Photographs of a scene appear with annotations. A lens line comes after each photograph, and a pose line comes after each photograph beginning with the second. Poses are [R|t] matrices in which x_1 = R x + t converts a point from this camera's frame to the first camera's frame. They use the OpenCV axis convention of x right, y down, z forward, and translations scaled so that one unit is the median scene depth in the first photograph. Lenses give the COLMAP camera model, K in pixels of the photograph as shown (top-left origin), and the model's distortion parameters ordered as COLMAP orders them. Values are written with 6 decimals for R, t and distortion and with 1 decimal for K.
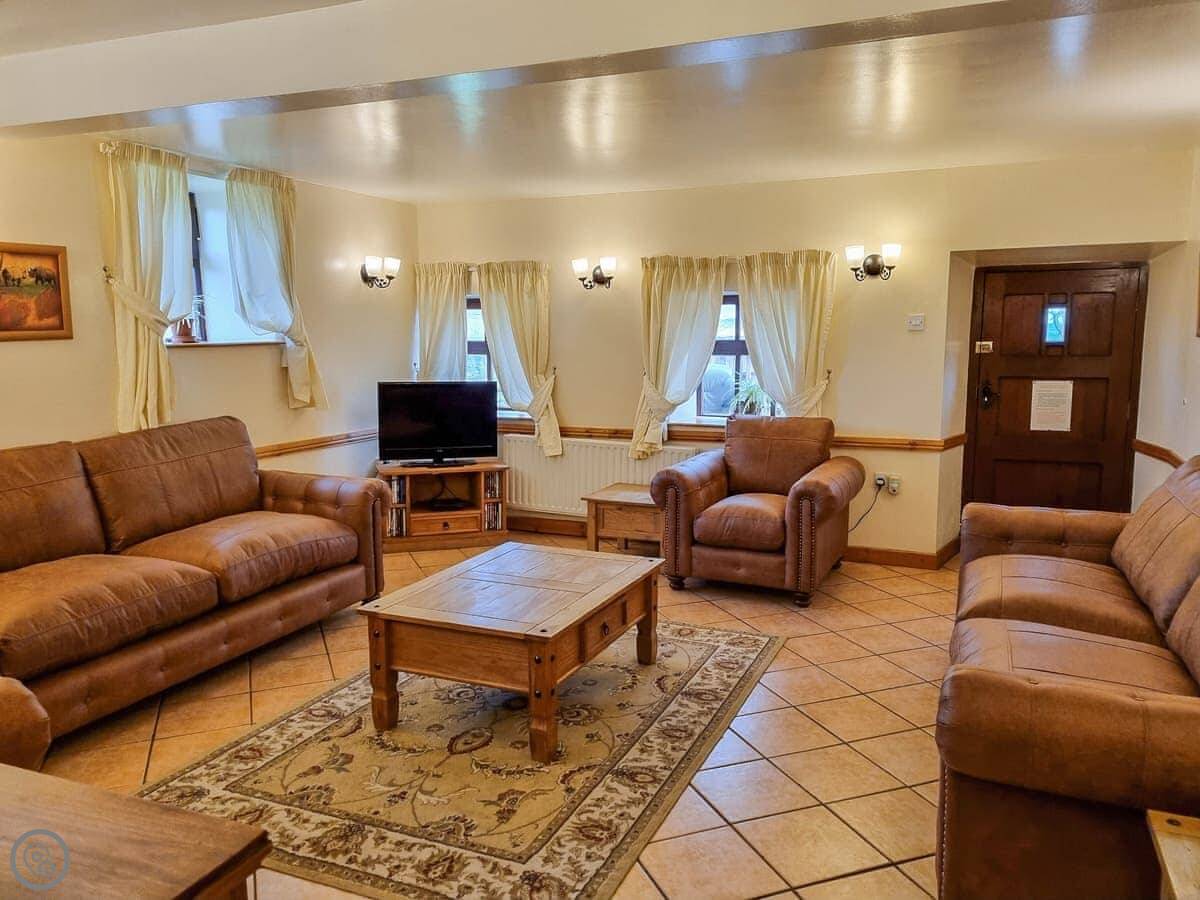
lens RADIAL K [[916.3, 0, 599.2], [0, 916.3, 445.9], [0, 0, 1]] dist [0.035145, 0.001670]
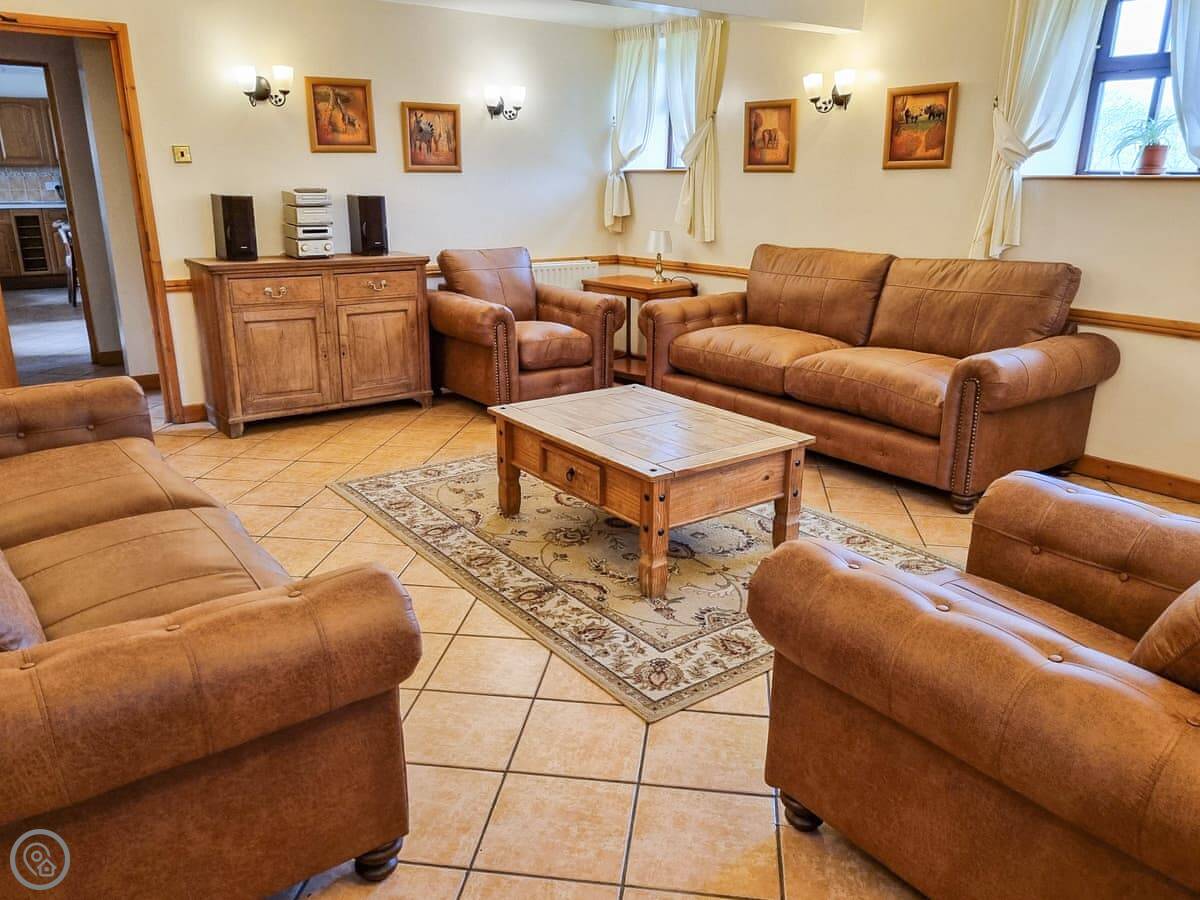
lens RADIAL K [[916.3, 0, 599.7], [0, 916.3, 453.3], [0, 0, 1]] dist [0.035145, 0.001670]
pose [[-0.495494, 0.260498, -0.828630, 0.748784], [-0.121817, 0.923702, 0.363229, -0.169826], [0.860027, 0.280919, -0.425955, 1.353746]]
